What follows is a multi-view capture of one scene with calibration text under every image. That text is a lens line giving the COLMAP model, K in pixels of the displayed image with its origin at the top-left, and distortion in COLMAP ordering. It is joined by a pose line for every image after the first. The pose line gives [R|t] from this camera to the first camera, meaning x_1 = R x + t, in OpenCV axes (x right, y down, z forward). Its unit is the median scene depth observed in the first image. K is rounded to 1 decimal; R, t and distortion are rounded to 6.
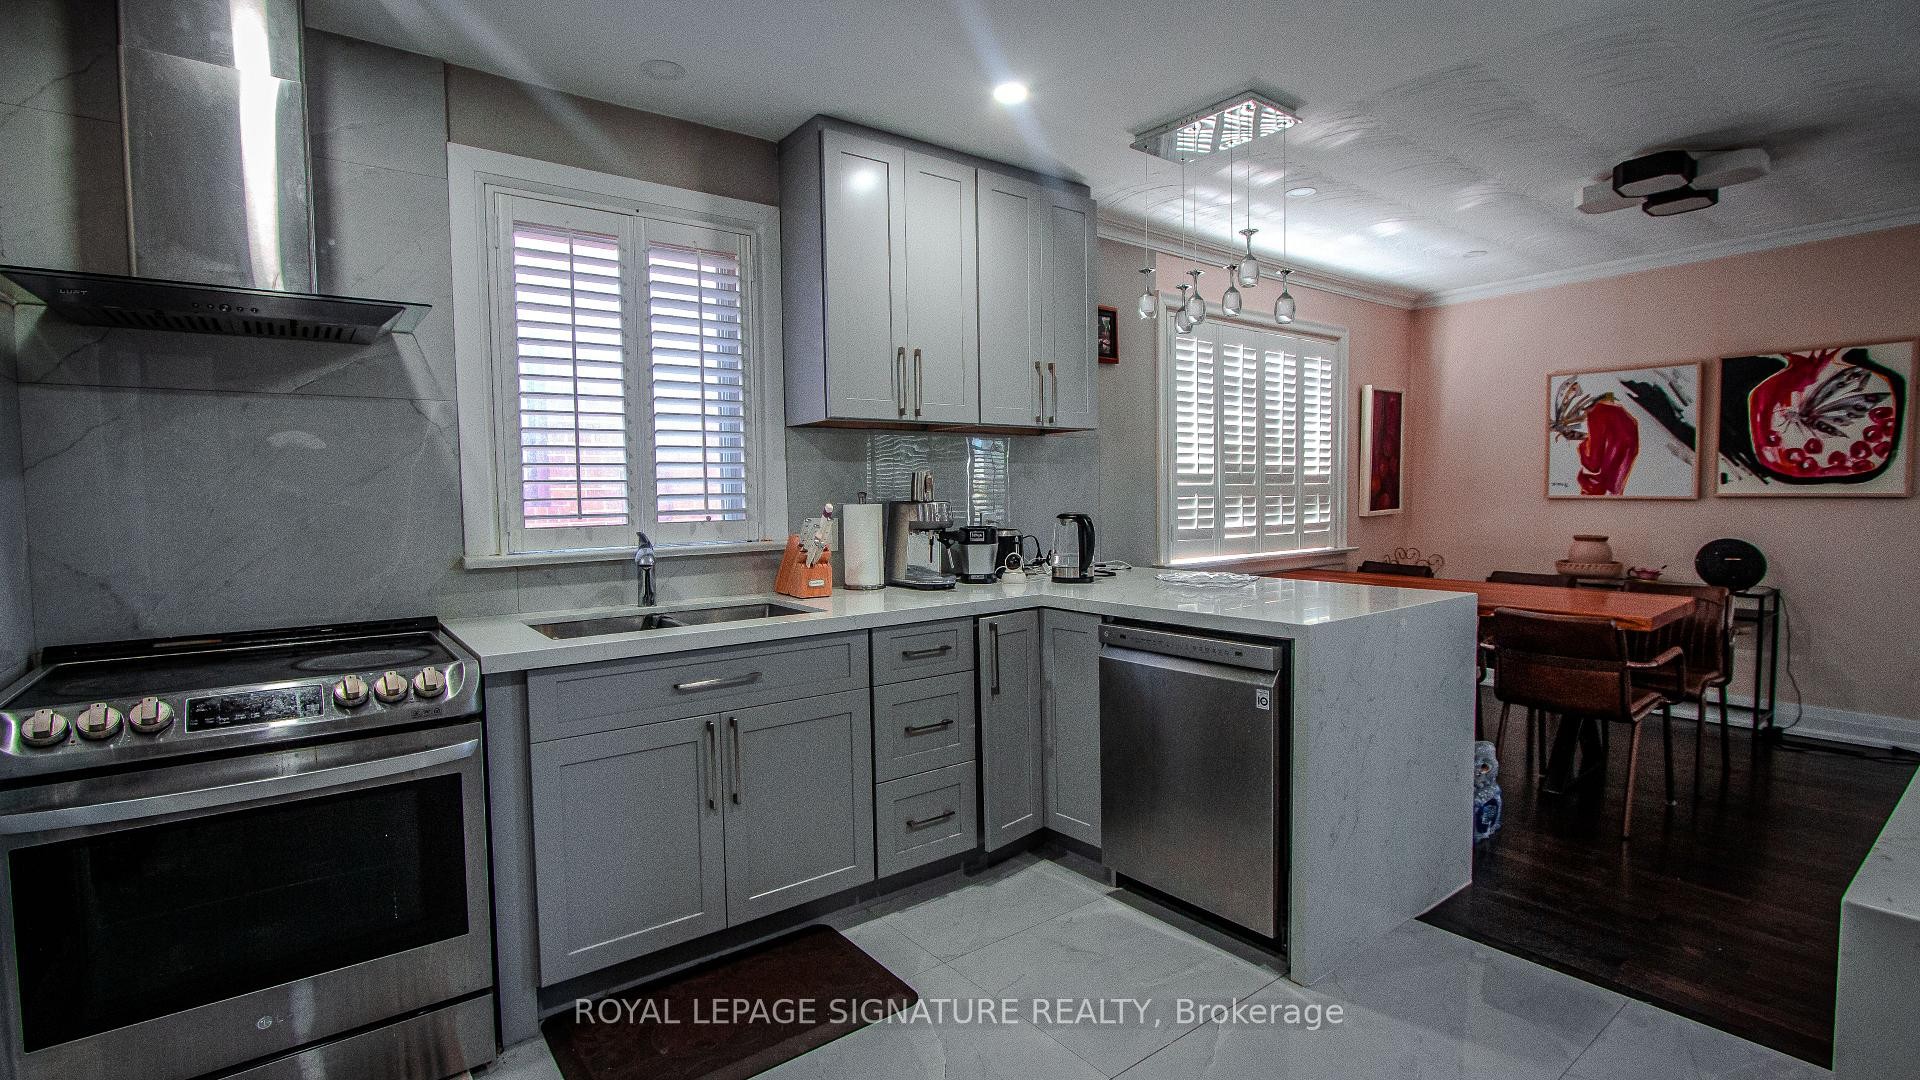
lens RADIAL K [[878.1, 0, 963.5], [0, 878.1, 538.7], [0, 0, 1]] dist [0.000950, -0.000014]
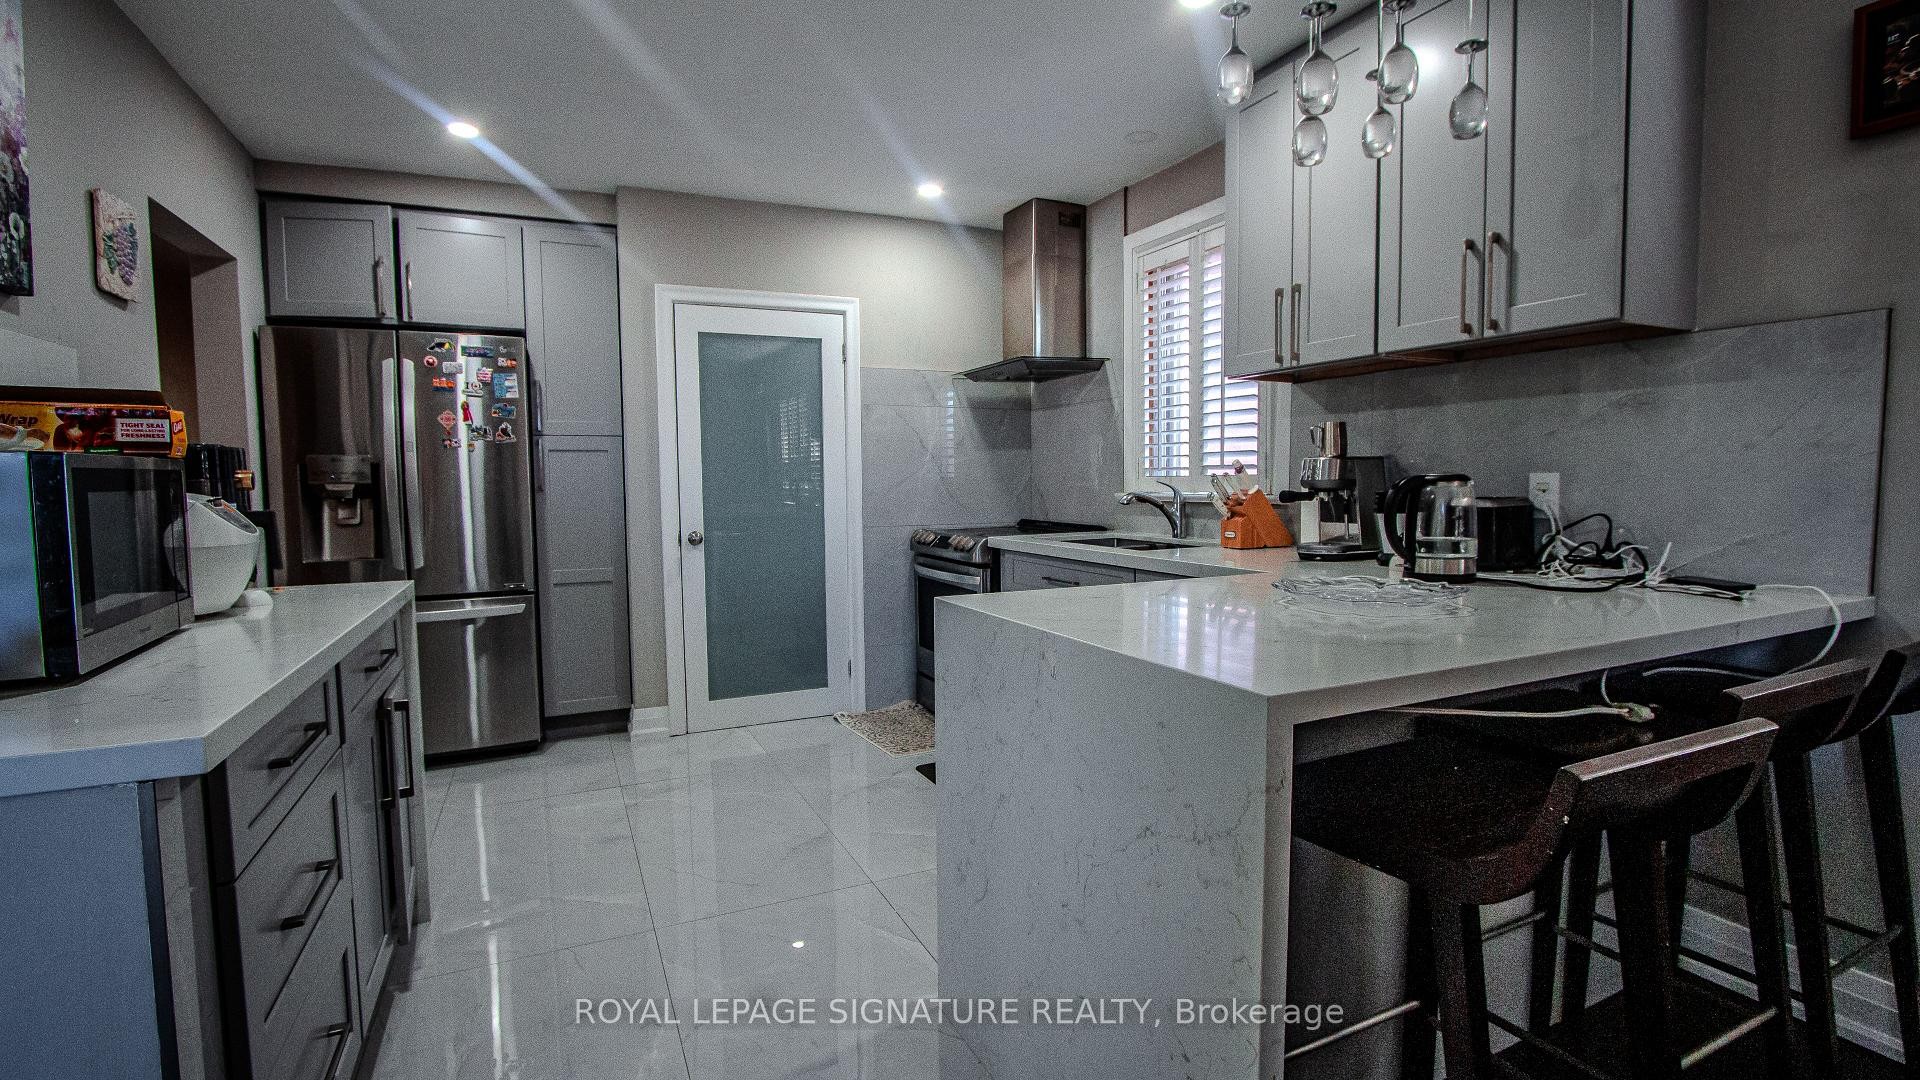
lens RADIAL K [[878.1, 0, 962.2], [0, 878.1, 532.4], [0, 0, 1]] dist [0.000950, -0.000014]
pose [[-0.231101, 0.093121, -0.968463, 0.936079], [-0.028055, 0.994357, 0.102306, -0.048989], [0.972525, 0.050813, -0.227185, 0.912467]]
